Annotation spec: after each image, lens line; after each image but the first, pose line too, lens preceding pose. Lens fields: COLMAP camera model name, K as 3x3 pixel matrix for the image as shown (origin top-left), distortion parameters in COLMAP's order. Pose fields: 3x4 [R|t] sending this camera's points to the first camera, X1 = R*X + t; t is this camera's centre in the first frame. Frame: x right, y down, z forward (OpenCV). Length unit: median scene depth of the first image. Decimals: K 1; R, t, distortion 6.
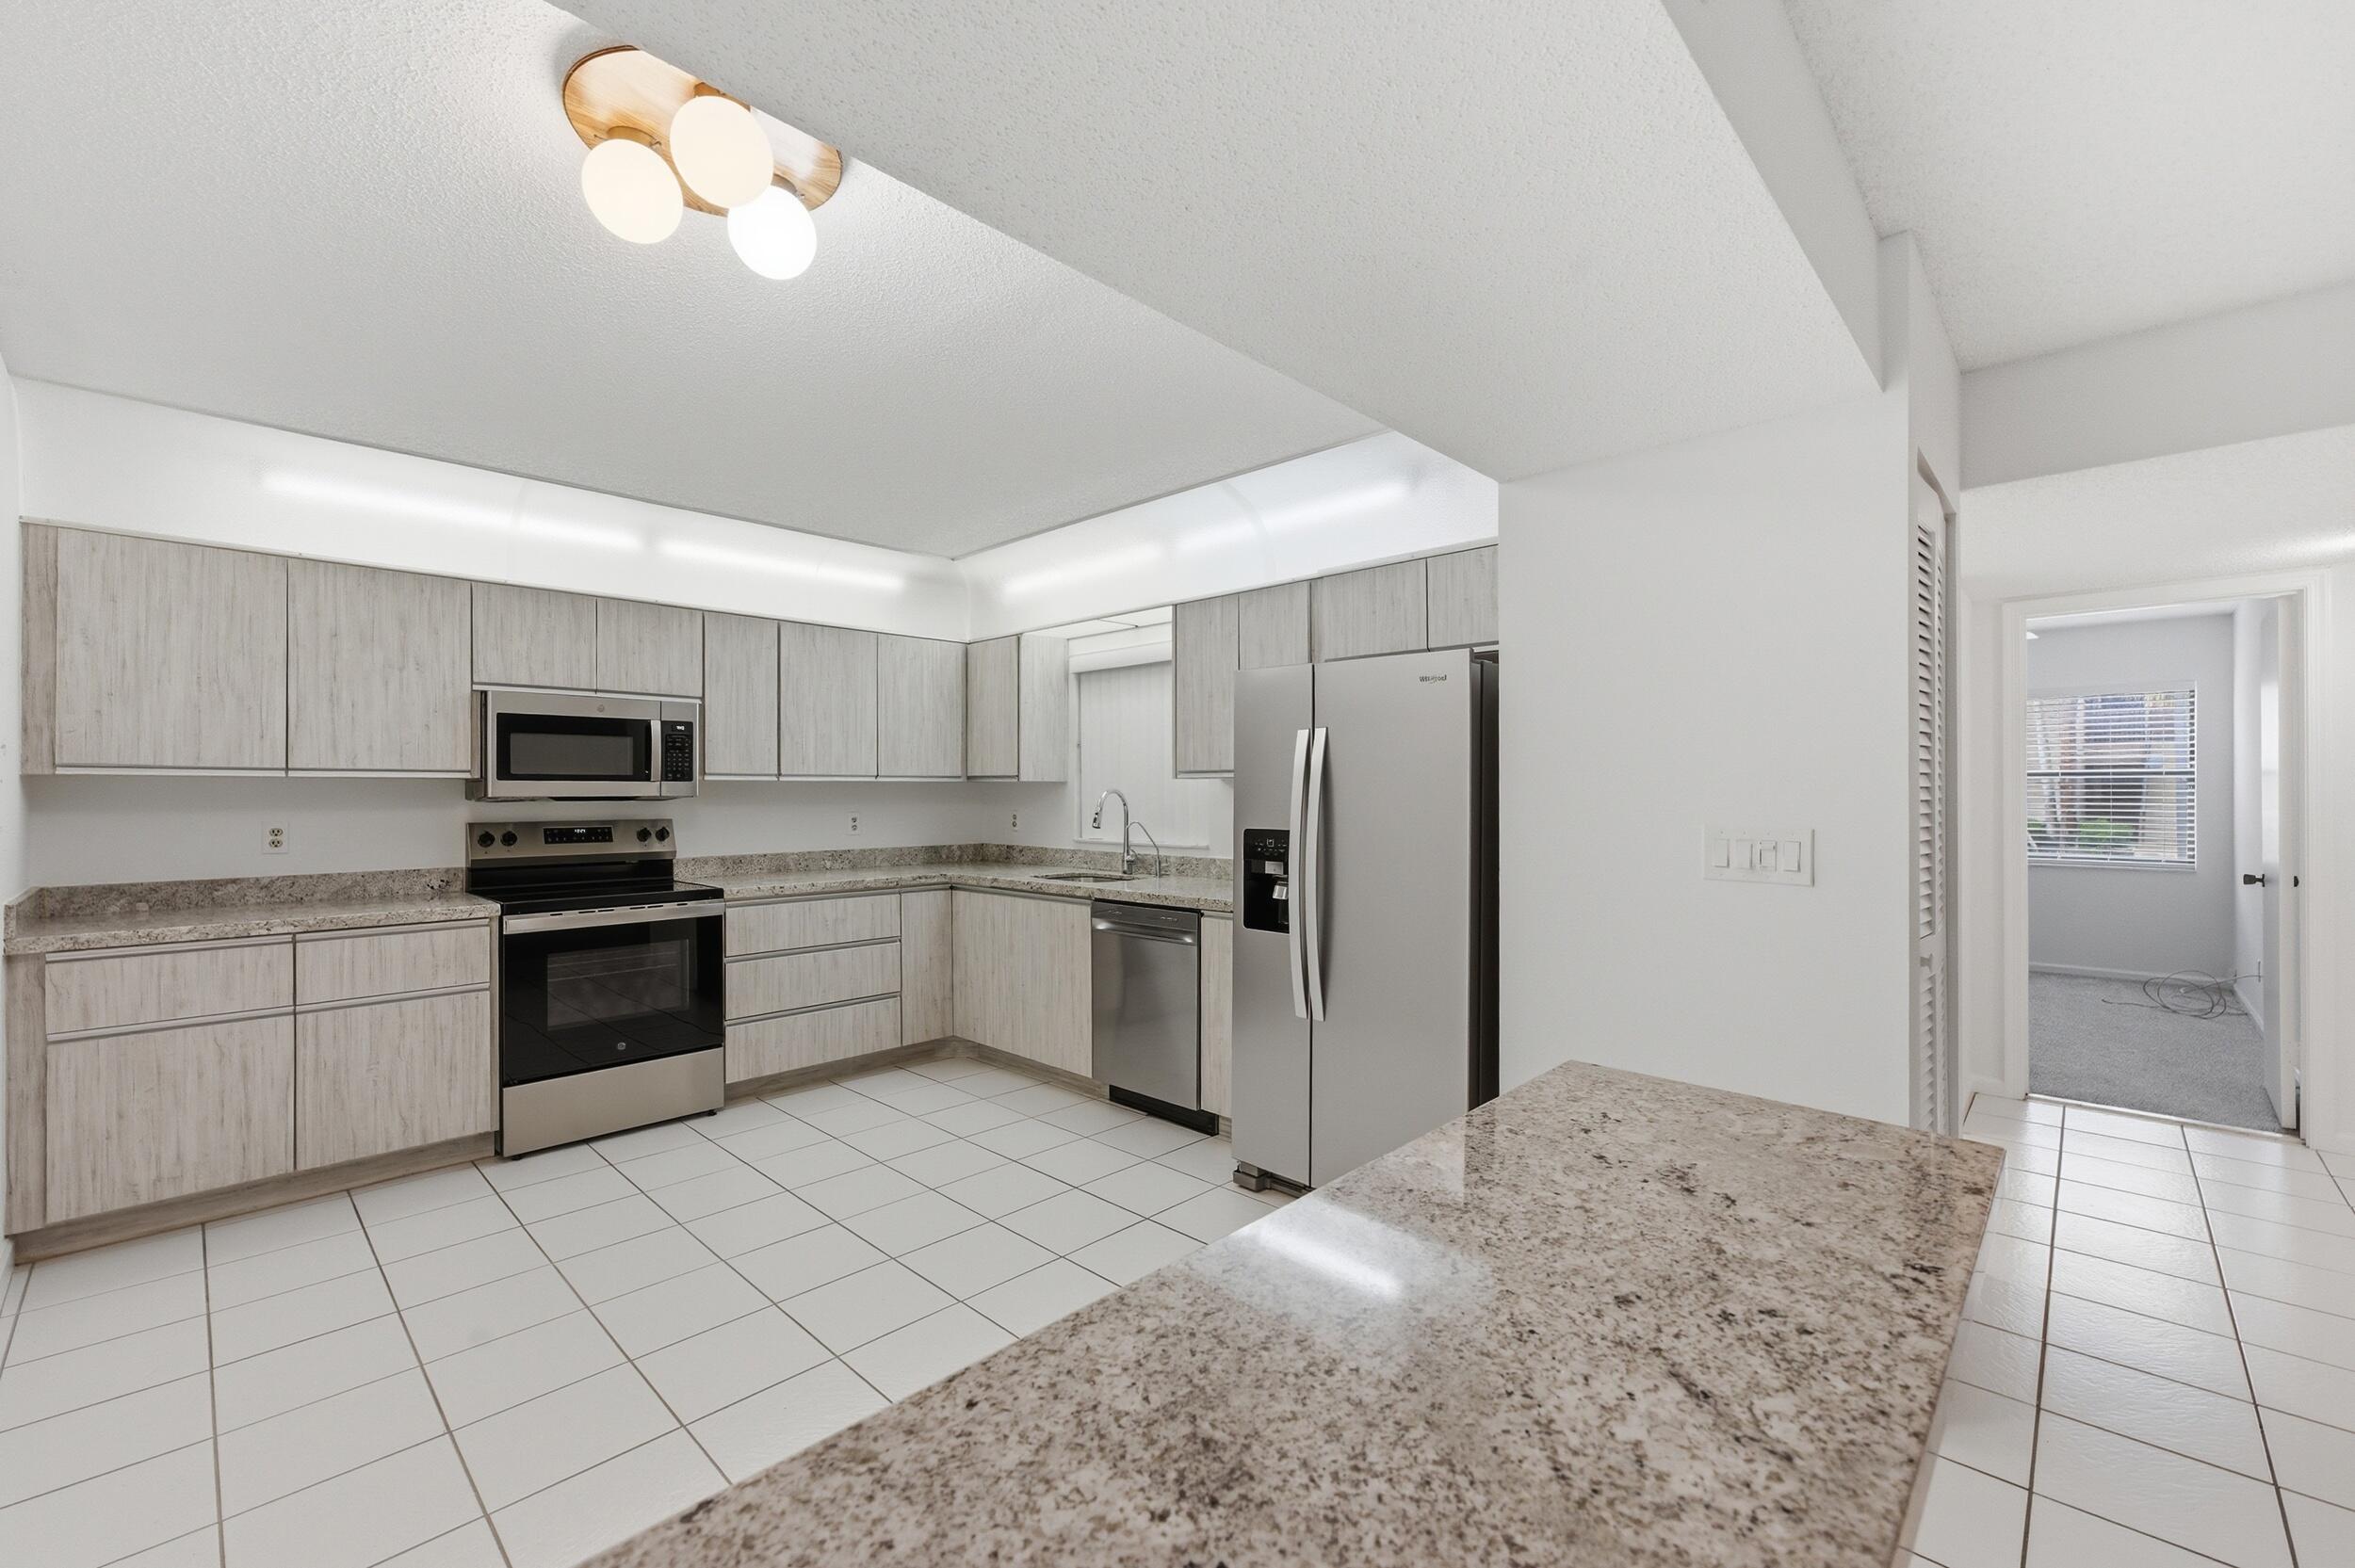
lens RADIAL K [[964.2, 0, 1176.5], [0, 964.2, 796.7], [0, 0, 1]] dist [0.000157, 0.000214]
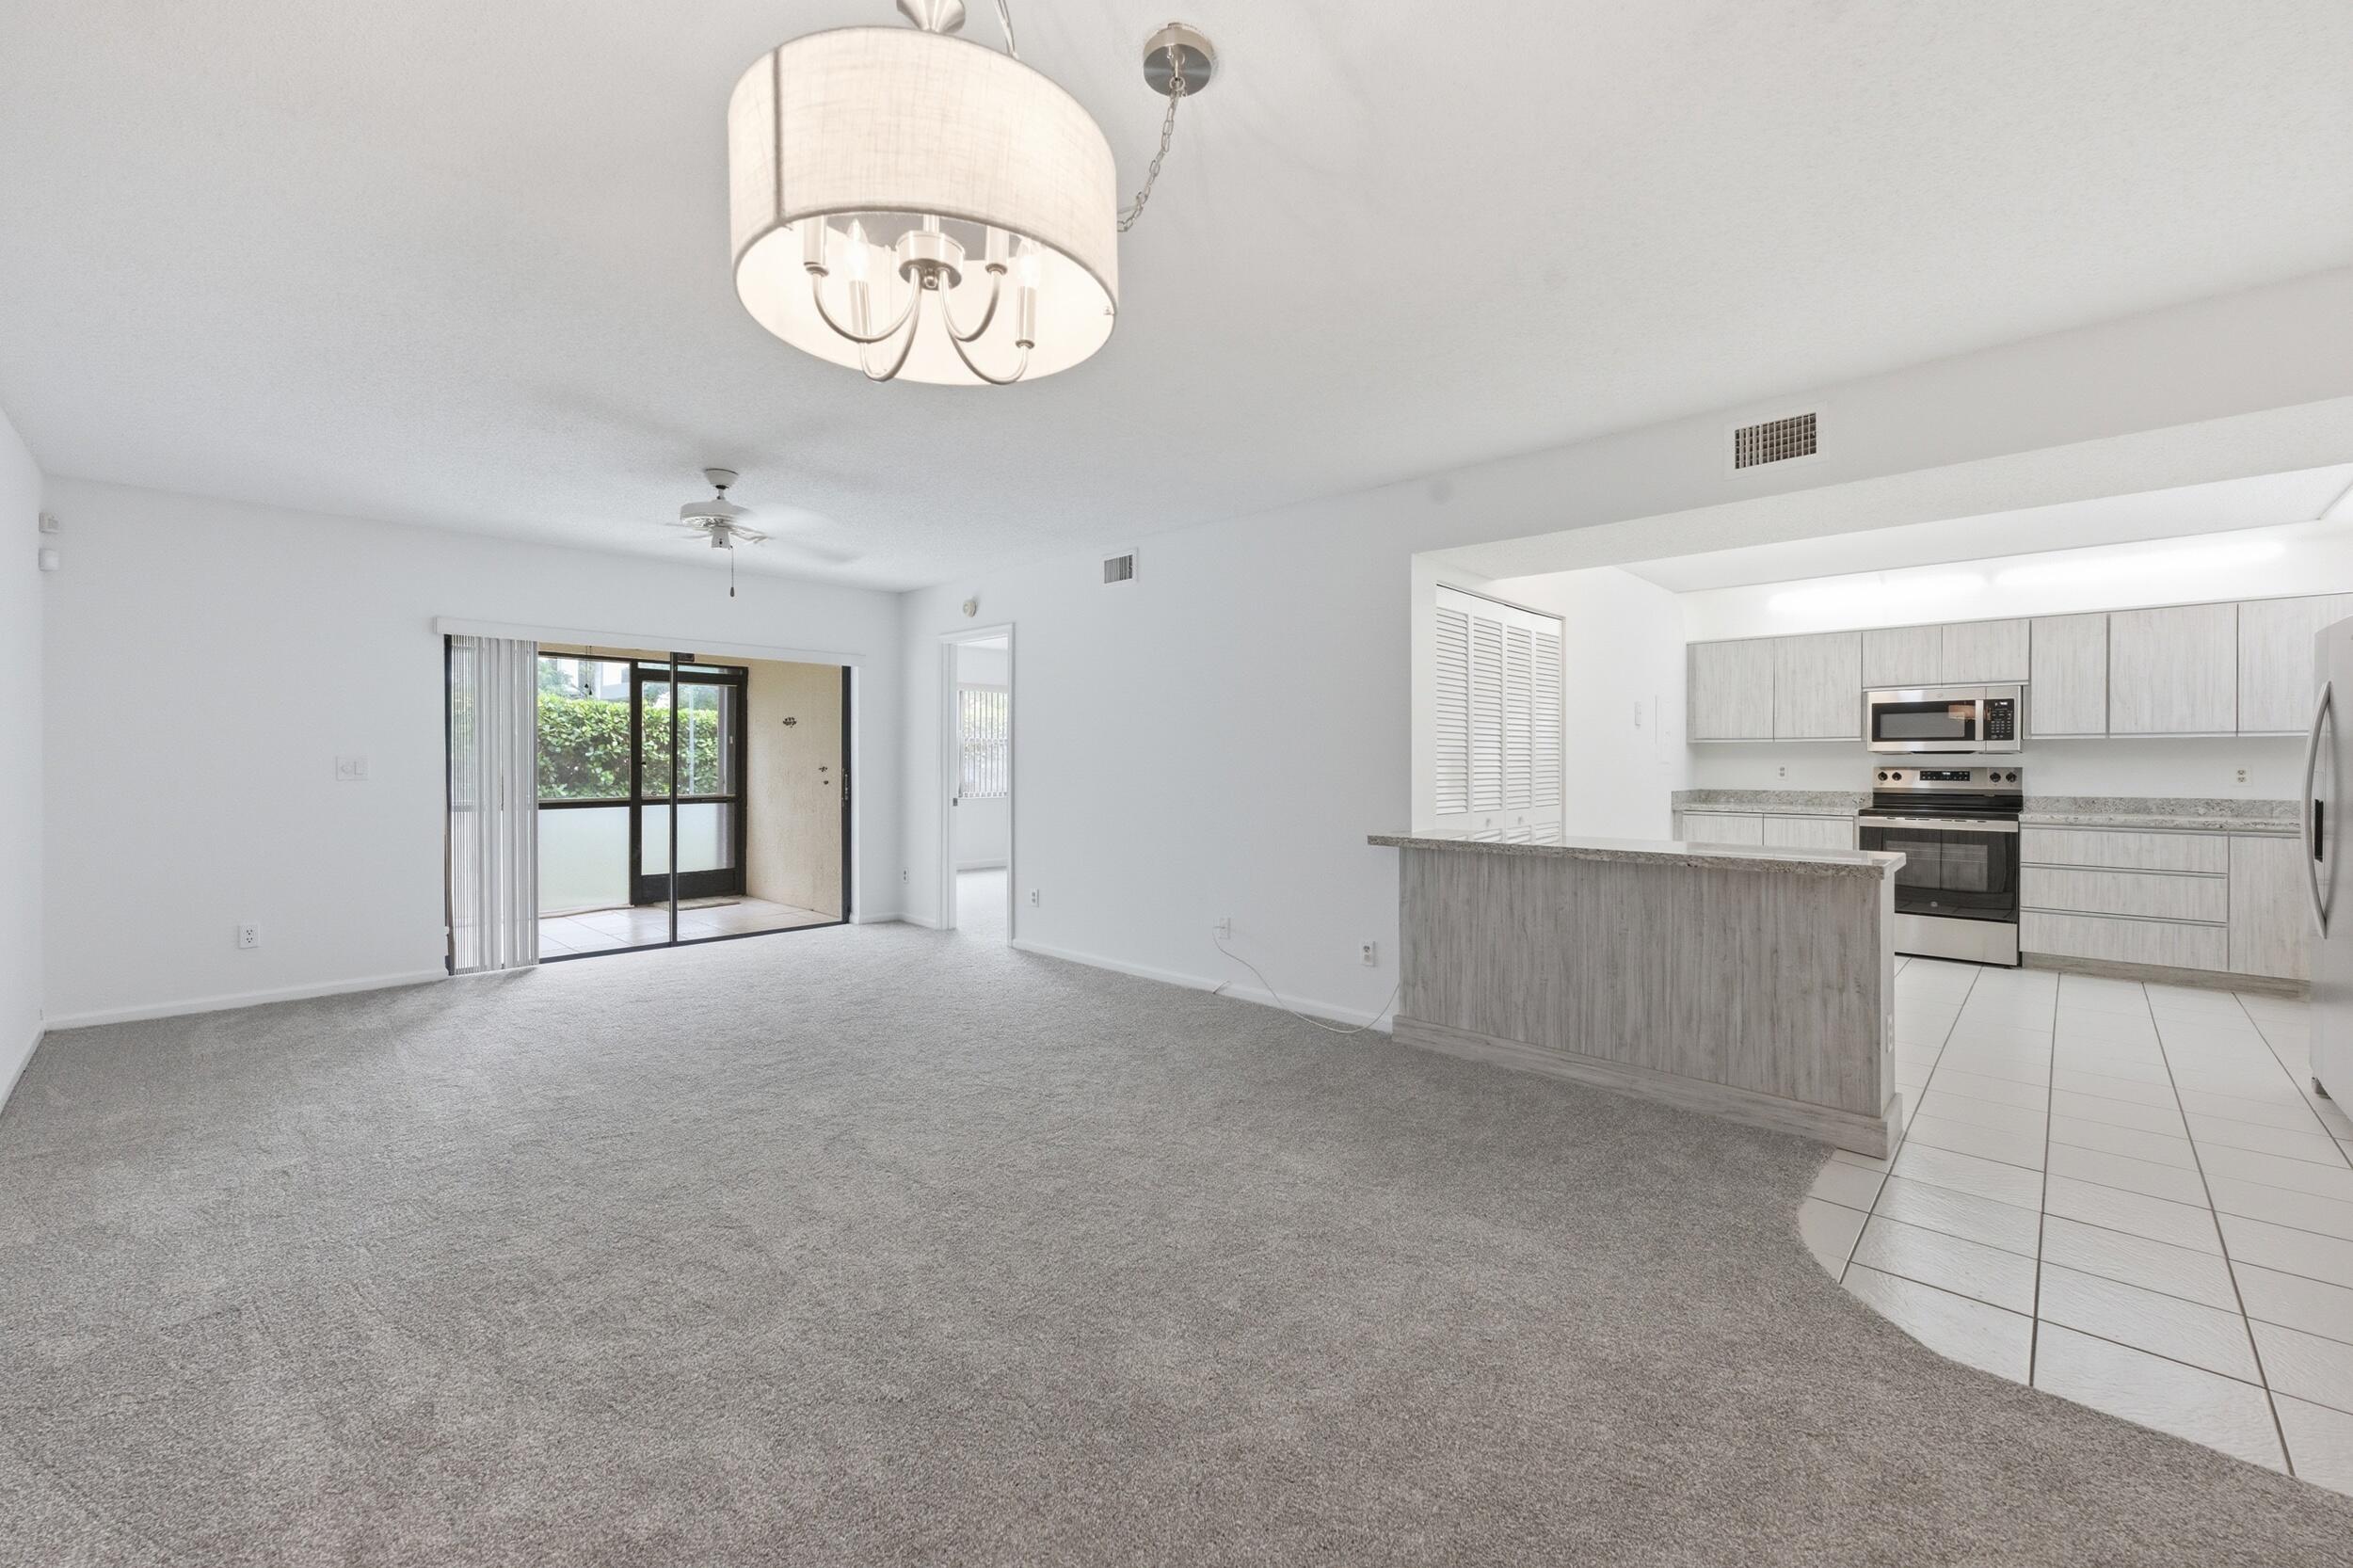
lens RADIAL K [[951.8, 0, 1163.9], [0, 951.8, 767.1], [0, 0, 1]] dist [0.001149, 0.000489]
pose [[0.000968, 0.008733, -0.999961, 0.946028], [-0.004962, 0.999950, 0.008728, 0.018801], [0.999987, 0.004953, 0.001011, -0.275127]]
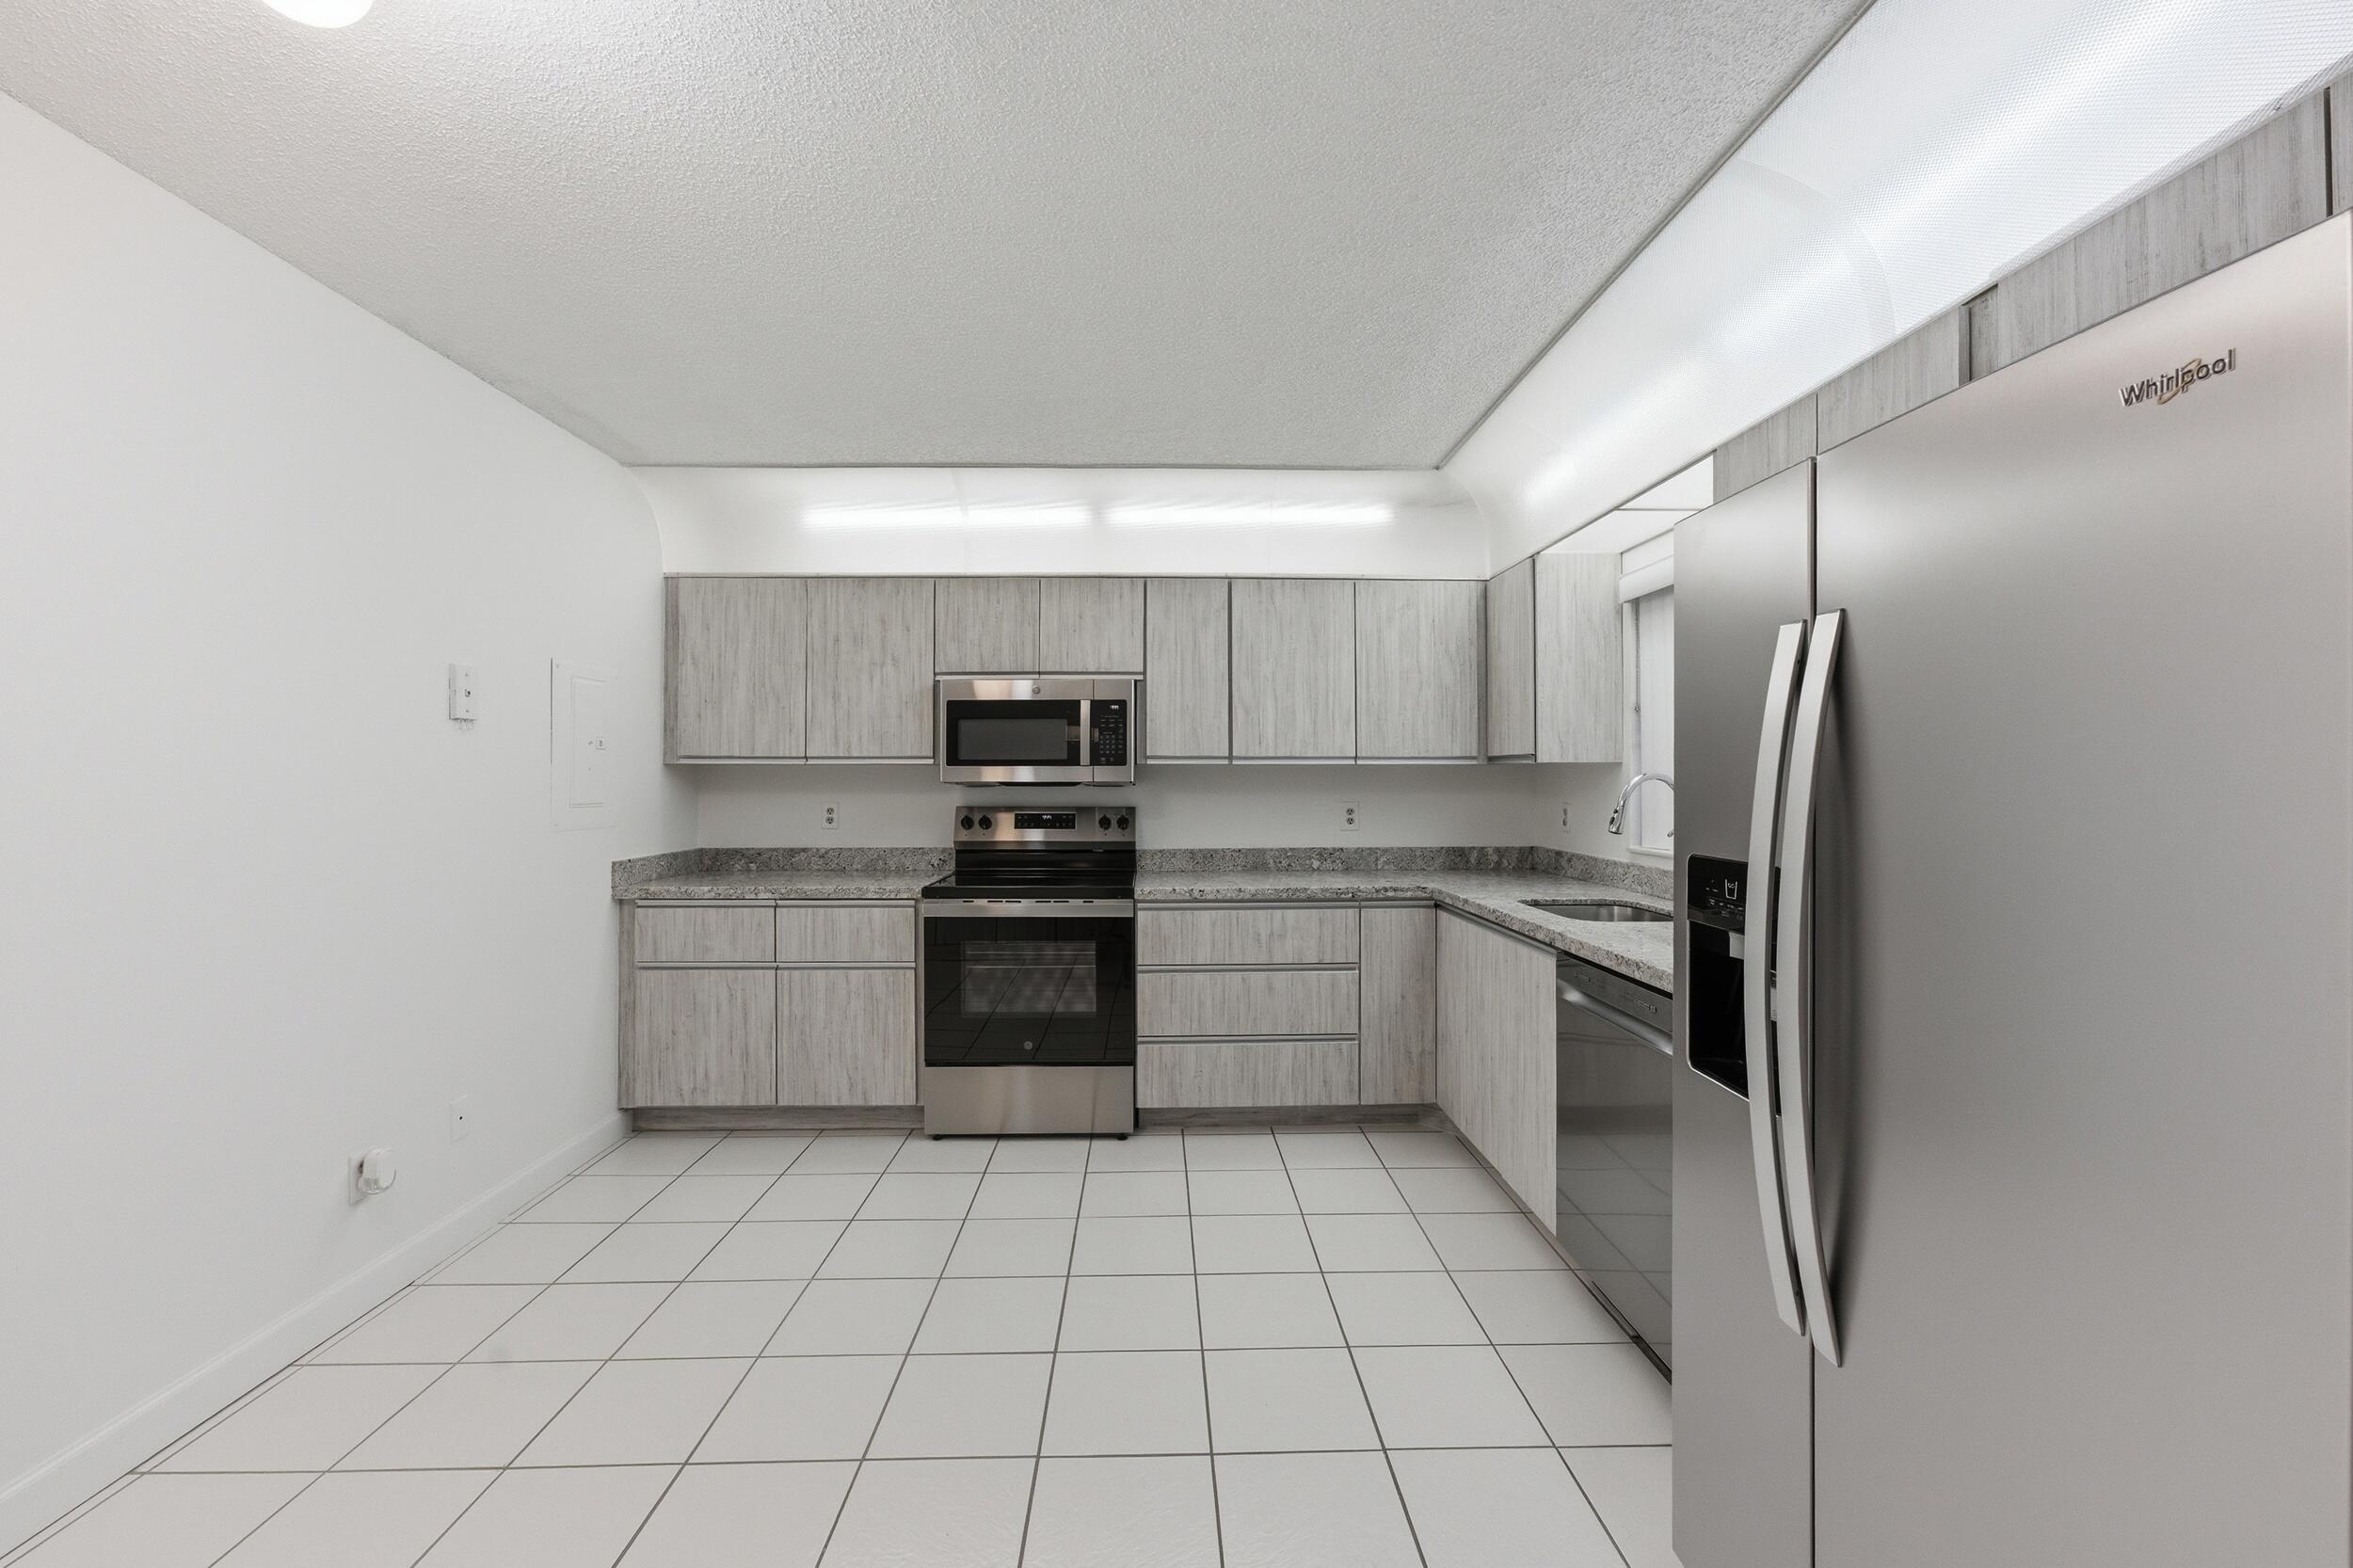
lens RADIAL K [[959.5, 0, 1182.6], [0, 959.5, 775.5], [0, 0, 1]] dist [-0.030748, 0.000178]
pose [[0.713733, -0.001884, -0.700415, 0.176885], [-0.004663, 0.999961, -0.007441, -0.000162], [0.700402, 0.008577, 0.713697, 0.401867]]
